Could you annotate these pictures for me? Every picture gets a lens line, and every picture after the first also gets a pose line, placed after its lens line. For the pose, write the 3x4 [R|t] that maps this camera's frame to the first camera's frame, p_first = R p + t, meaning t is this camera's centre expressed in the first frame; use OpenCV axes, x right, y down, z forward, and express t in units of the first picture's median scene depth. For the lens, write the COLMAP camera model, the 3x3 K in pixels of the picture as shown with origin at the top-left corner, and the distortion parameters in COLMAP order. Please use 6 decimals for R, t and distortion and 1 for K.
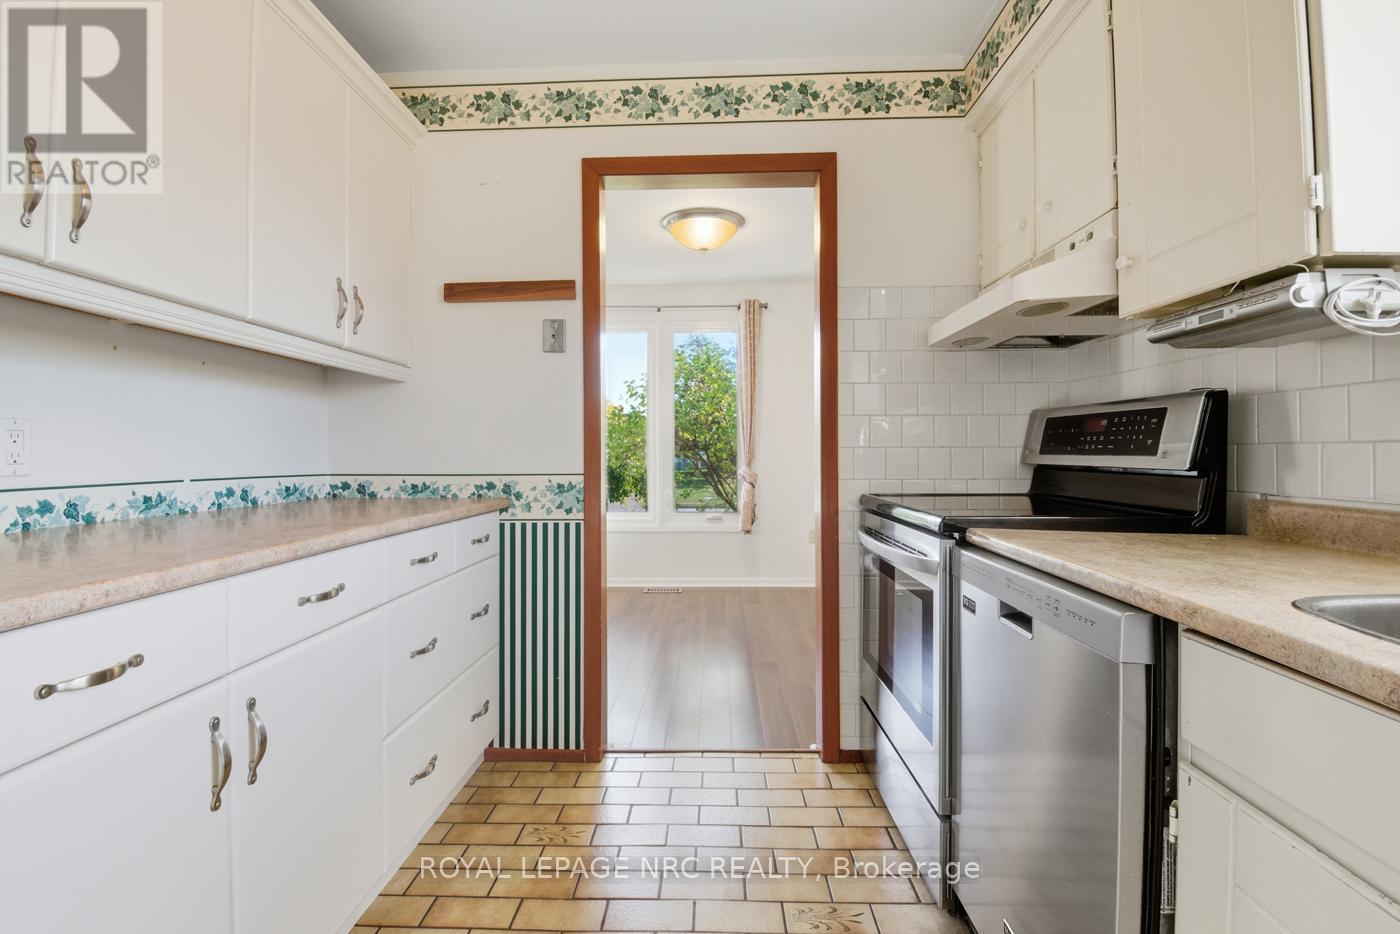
lens RADIAL K [[642.1, 0, 692.4], [0, 642.1, 462.8], [0, 0, 1]] dist [-0.009027, -0.011464]
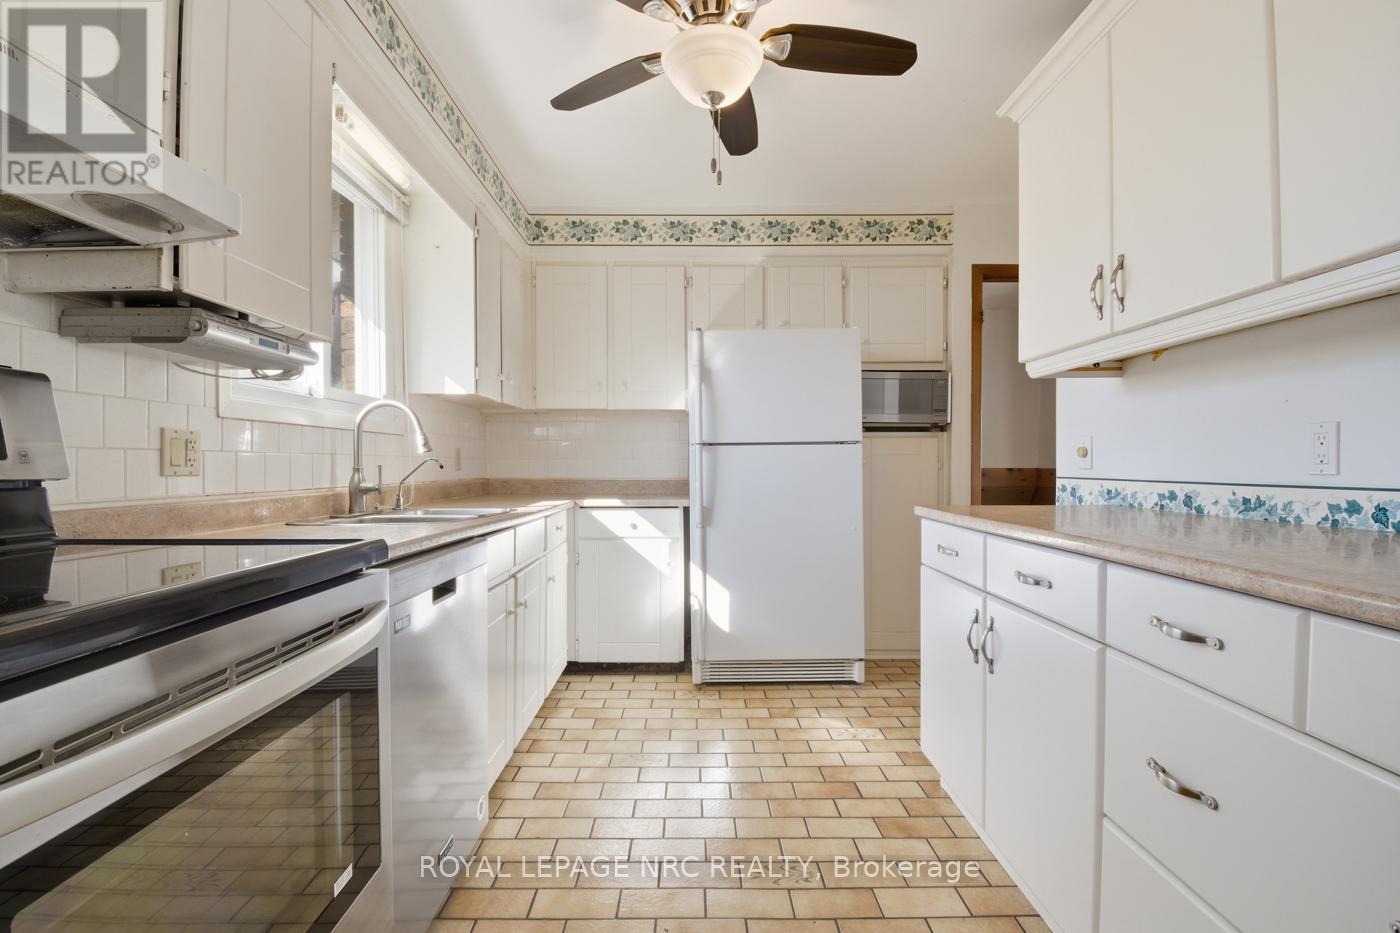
lens RADIAL K [[642.1, 0, 701.2], [0, 642.1, 464.0], [0, 0, 1]] dist [-0.009027, -0.011464]
pose [[-0.999463, 0.012939, -0.030108, 0.042188], [0.012669, 0.999878, 0.009113, -0.021154], [0.030222, 0.008727, -0.999505, 1.957188]]
